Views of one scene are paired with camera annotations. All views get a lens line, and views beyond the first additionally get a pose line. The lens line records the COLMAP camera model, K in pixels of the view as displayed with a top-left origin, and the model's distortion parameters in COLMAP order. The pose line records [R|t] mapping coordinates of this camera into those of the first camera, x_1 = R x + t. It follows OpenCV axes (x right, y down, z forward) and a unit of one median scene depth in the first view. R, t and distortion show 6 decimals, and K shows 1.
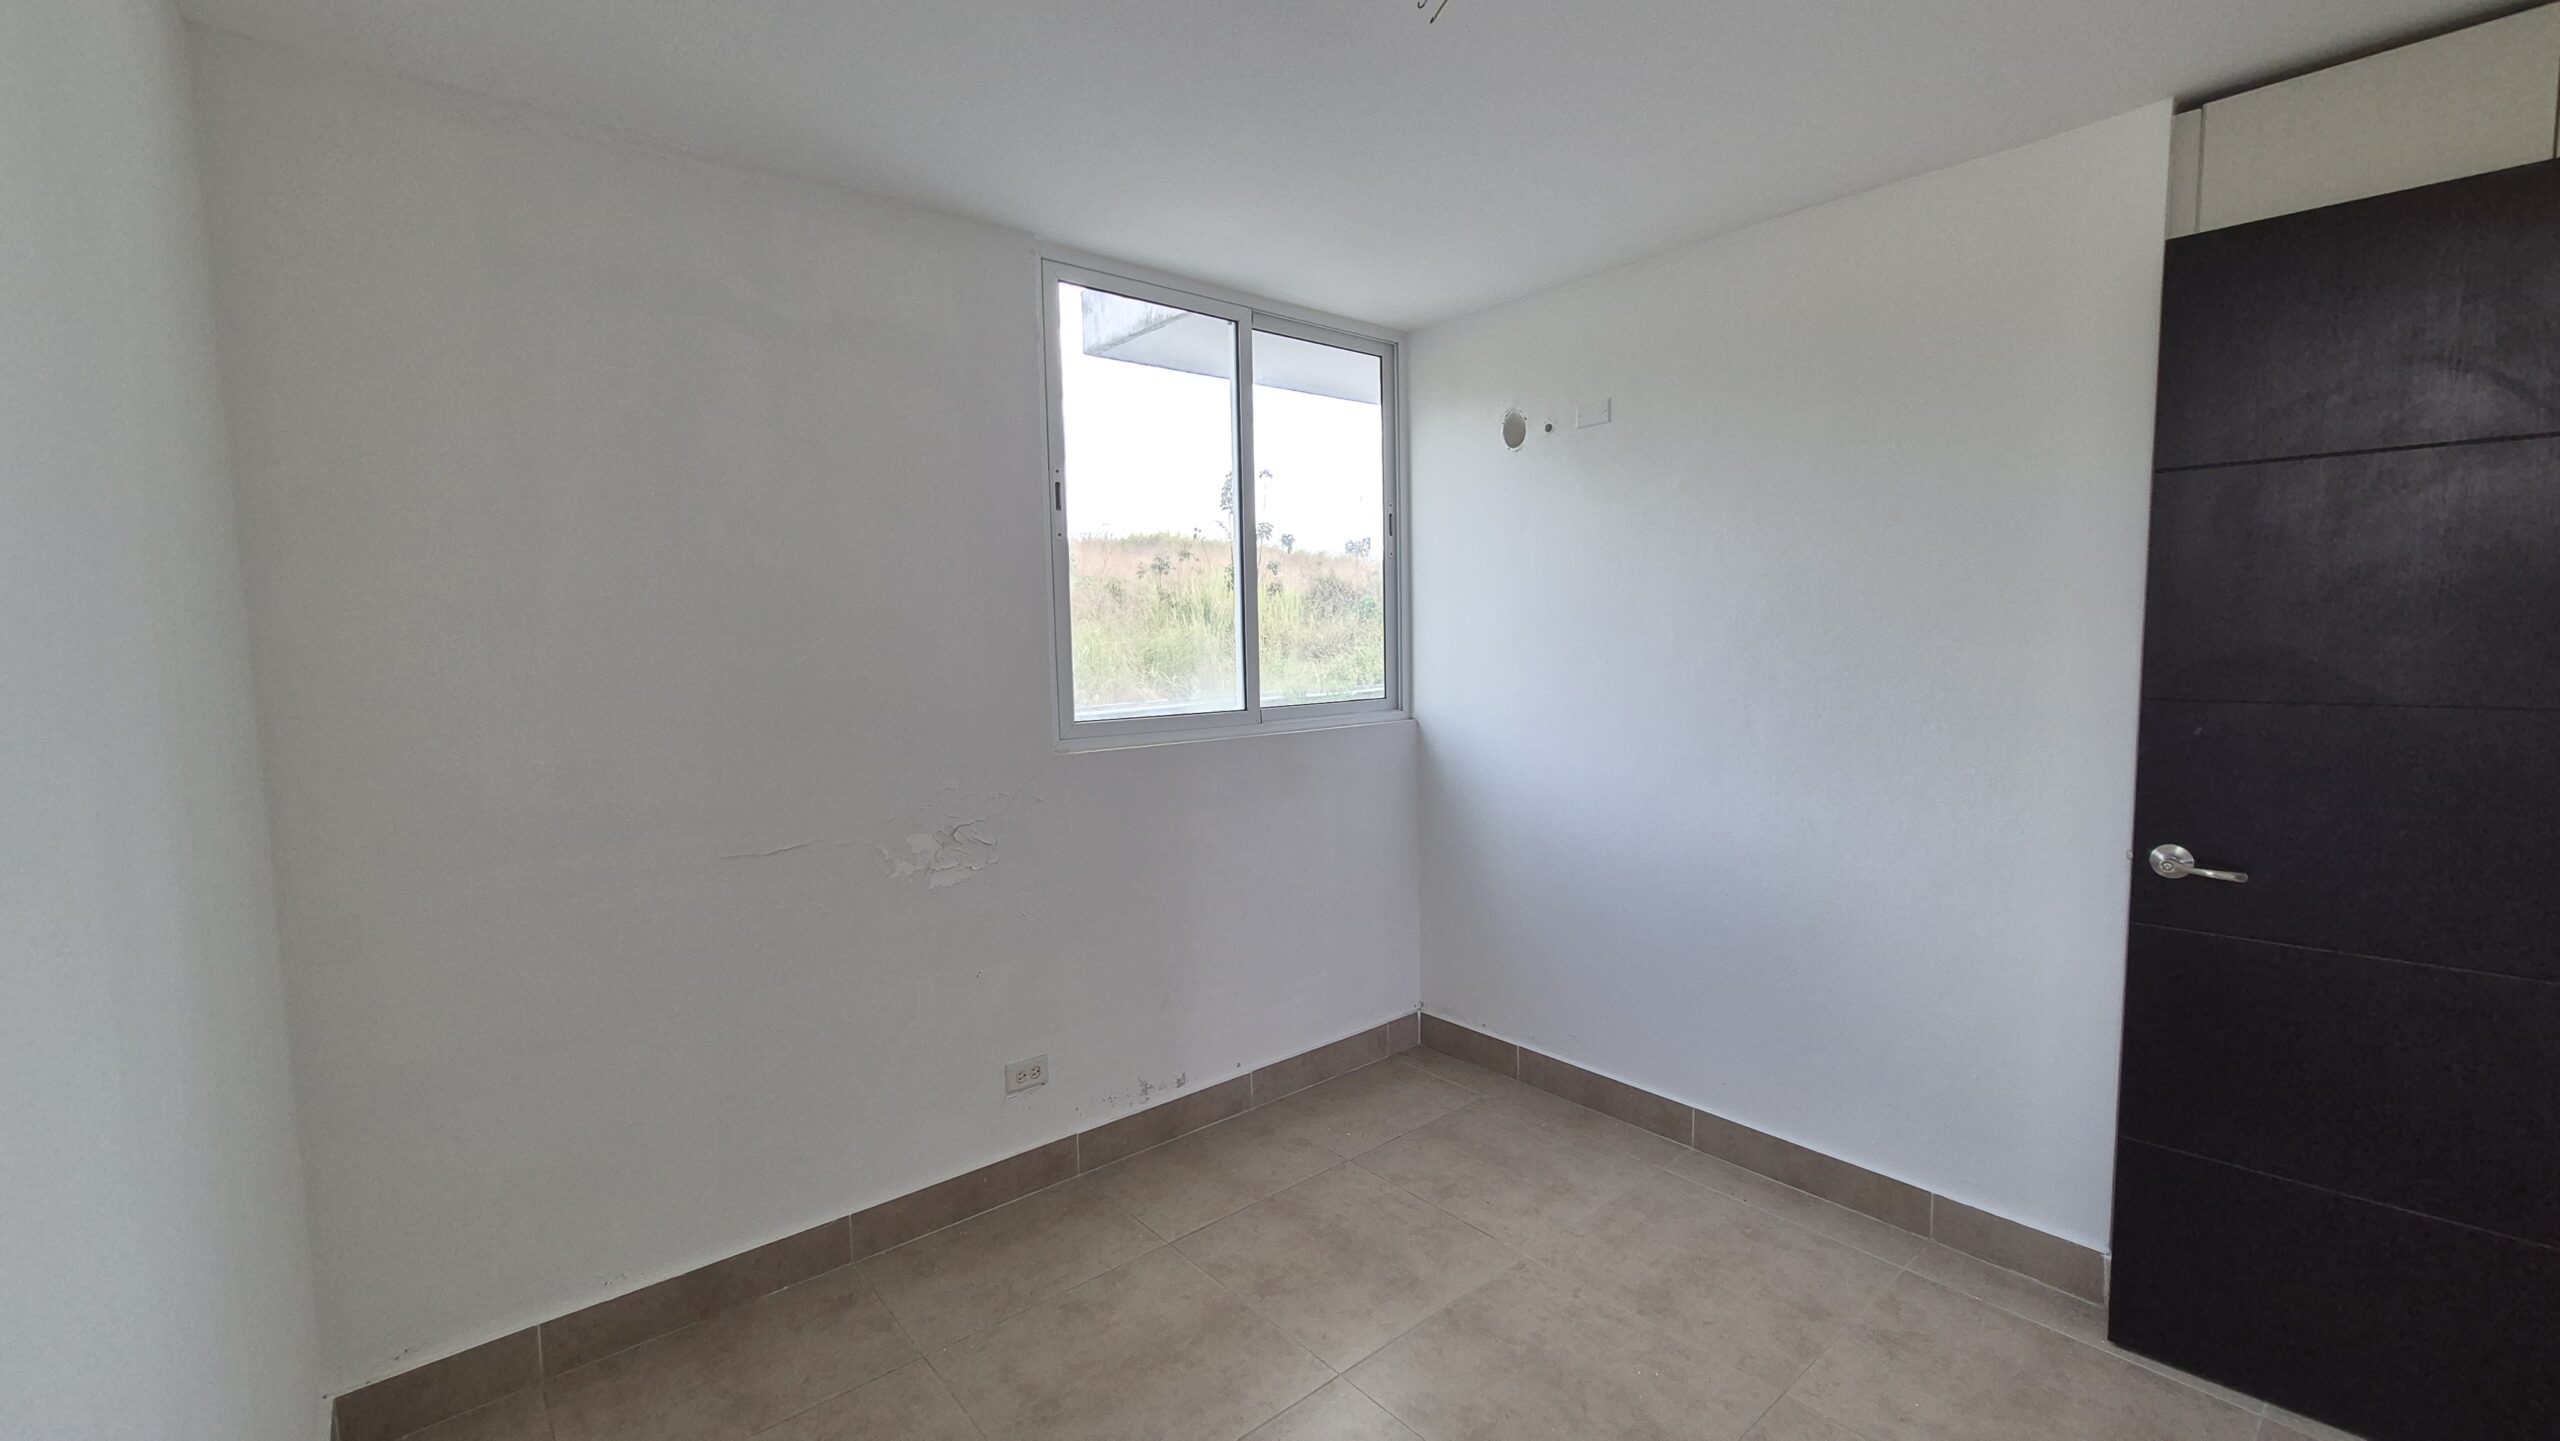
lens RADIAL K [[1054.1, 0, 1291.0], [0, 1054.1, 718.5], [0, 0, 1]] dist [-0.000420, 0.001117]
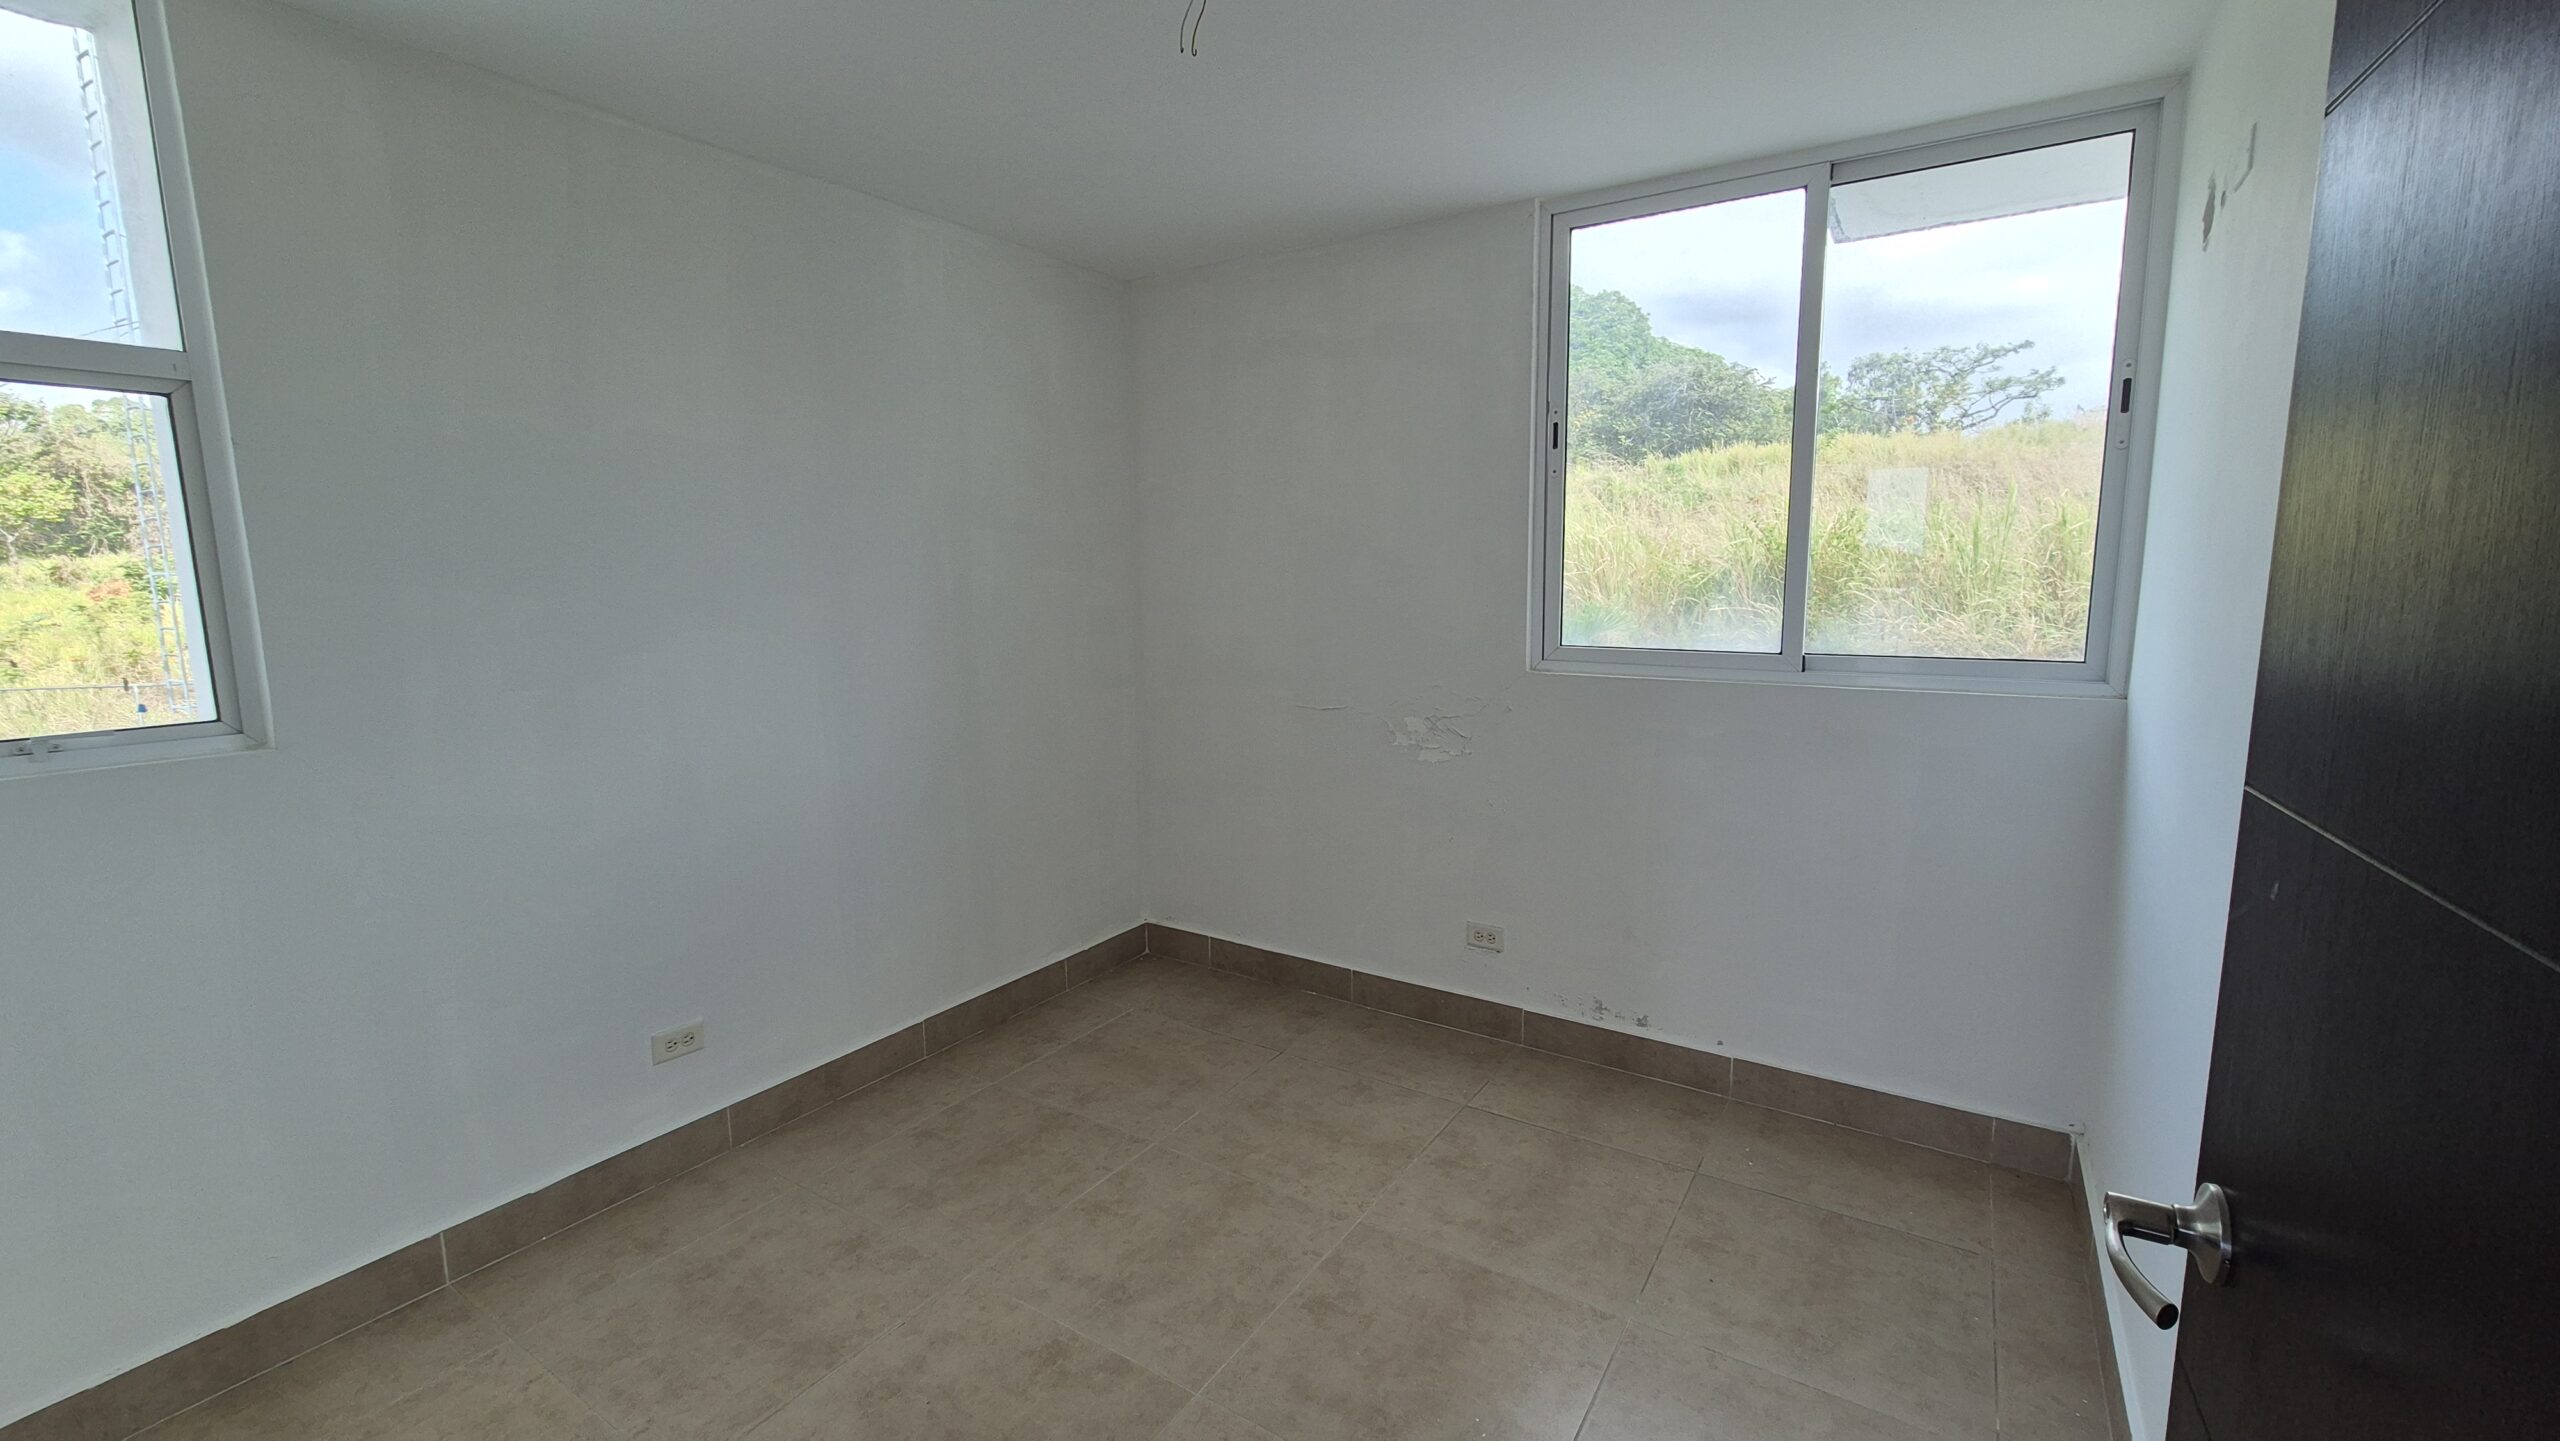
lens RADIAL K [[1054.1, 0, 1294.3], [0, 1054.1, 720.5], [0, 0, 1]] dist [-0.000420, 0.001117]
pose [[0.287364, 0.145457, -0.946712, 0.781472], [-0.078043, 0.988671, 0.128215, -0.039126], [0.954637, 0.037040, 0.295460, 0.438274]]
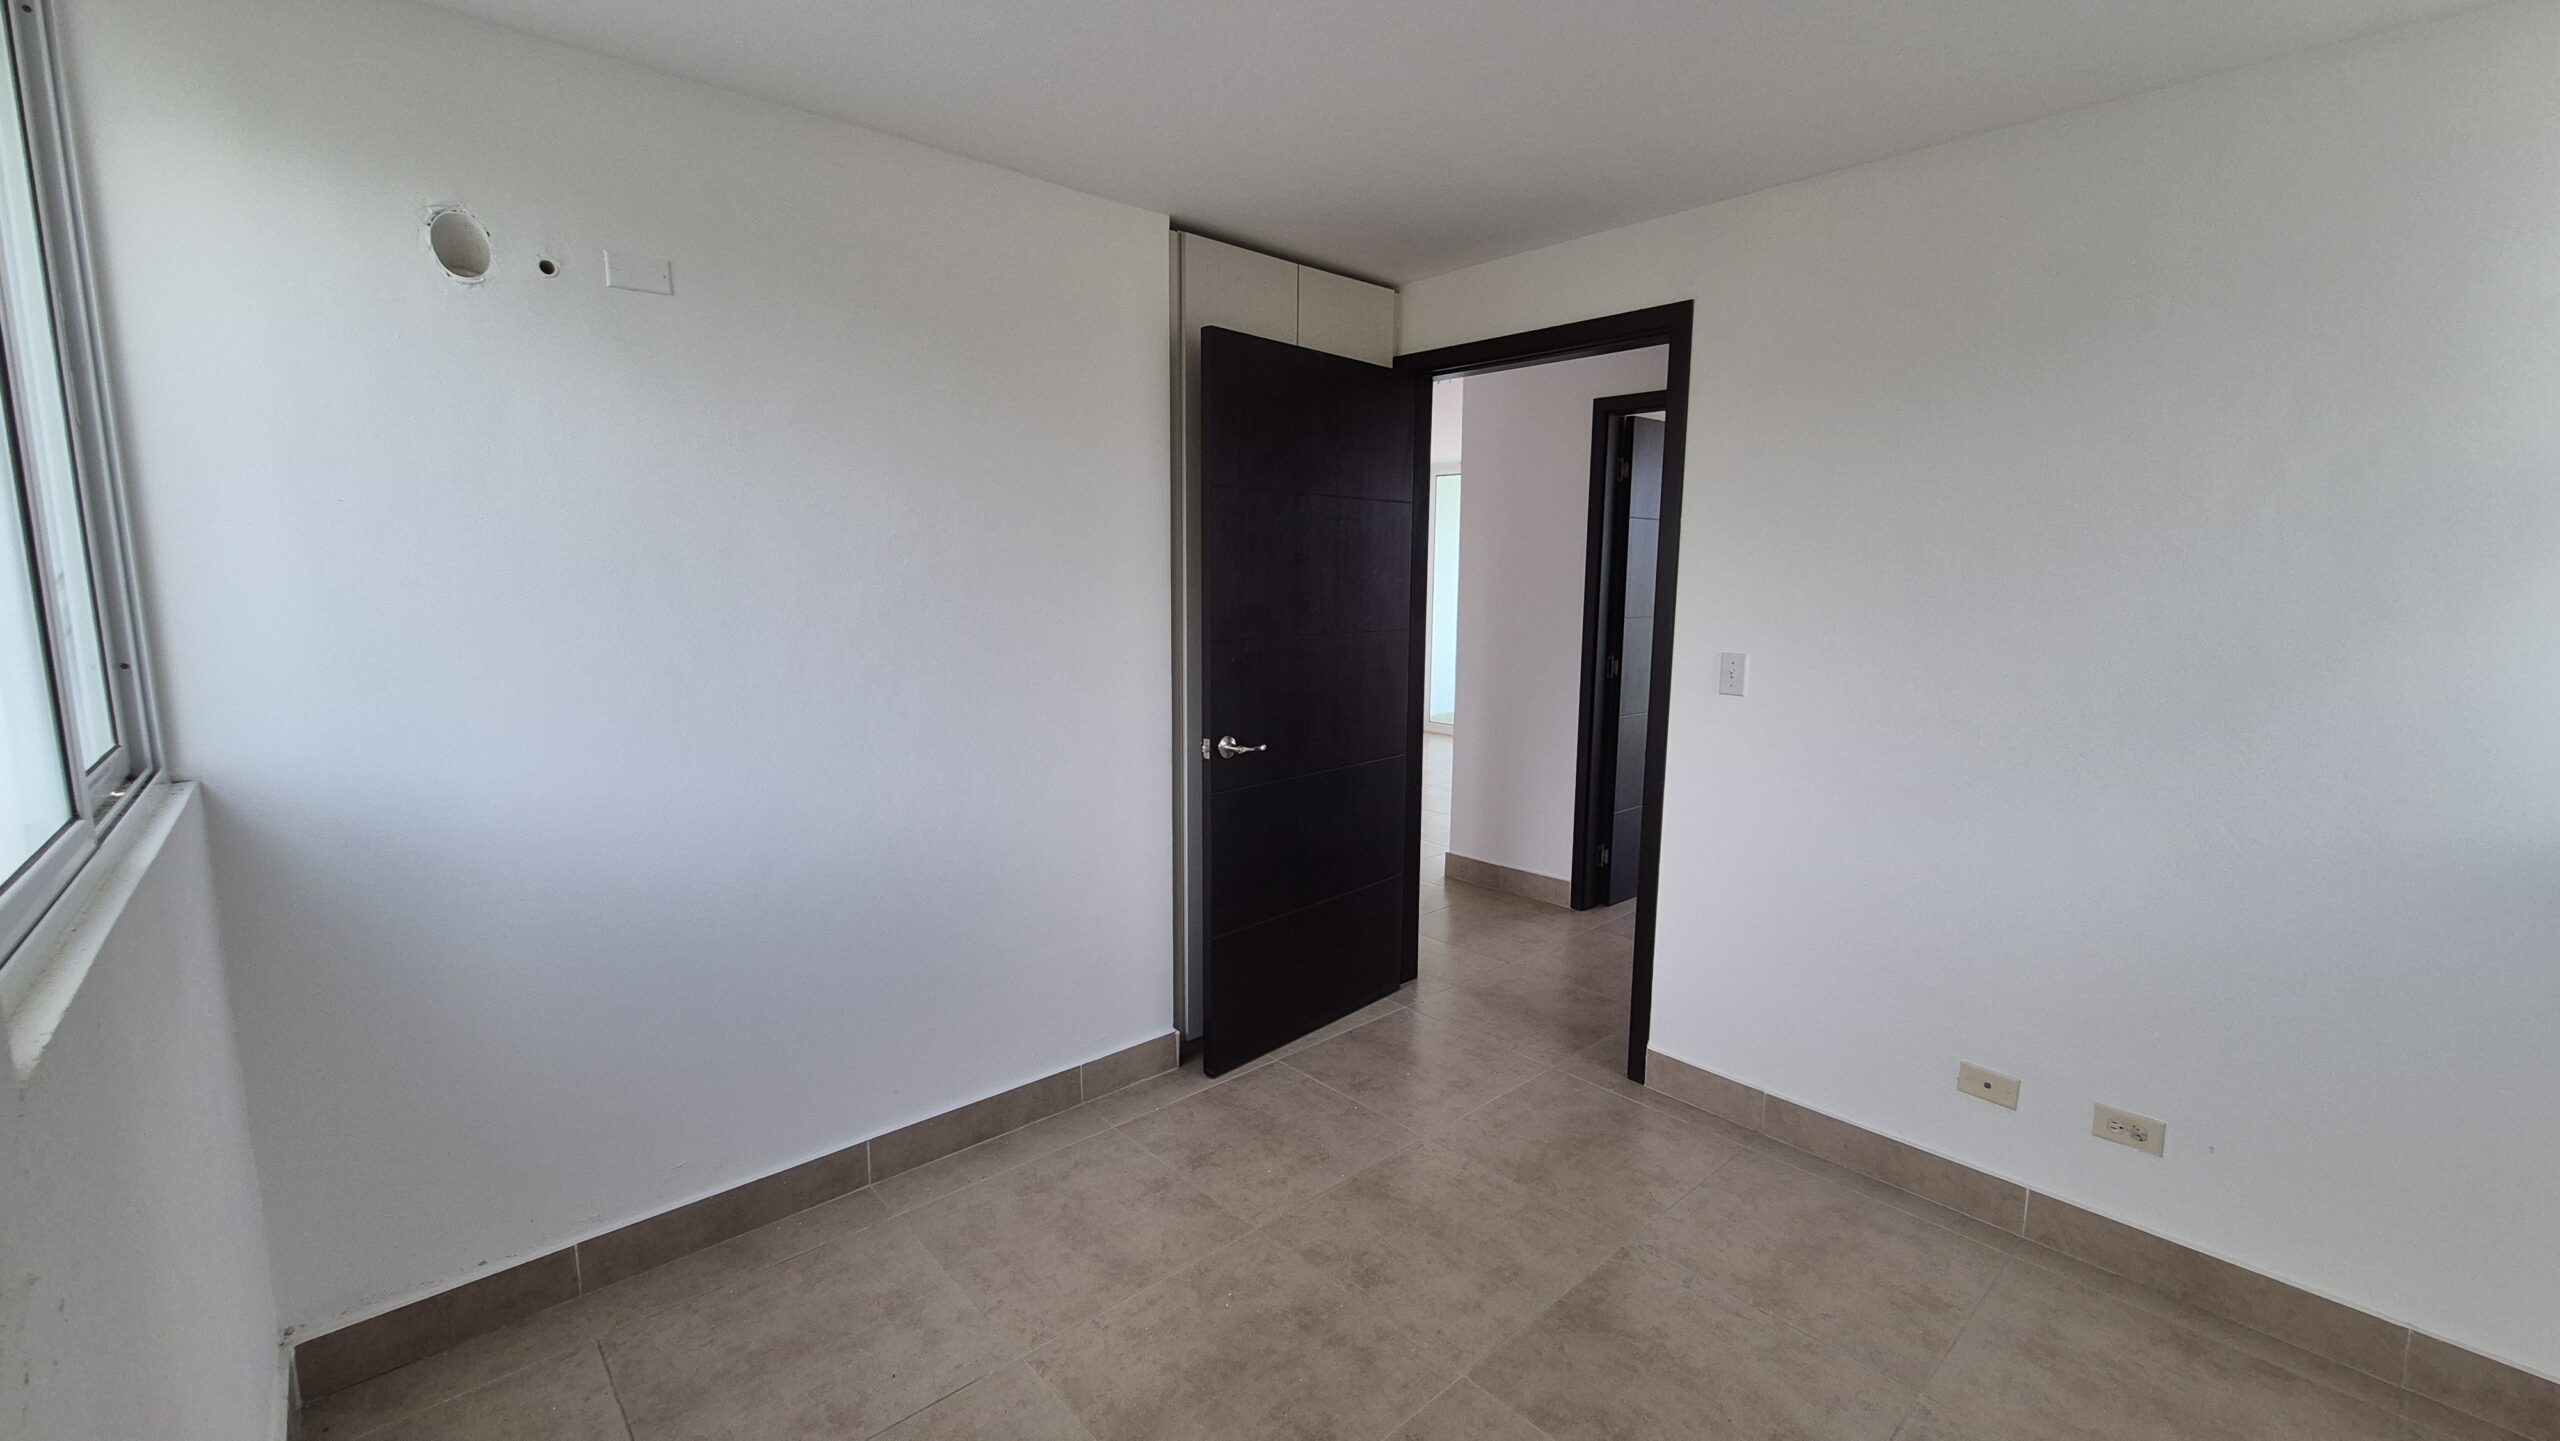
lens RADIAL K [[1054.1, 0, 1277.1], [0, 1054.1, 706.6], [0, 0, 1]] dist [-0.000420, 0.001117]
pose [[-0.027814, -0.111609, 0.993363, -0.490733], [0.077434, 0.990521, 0.113458, -0.063653], [-0.996609, 0.080075, -0.018909, 0.701359]]
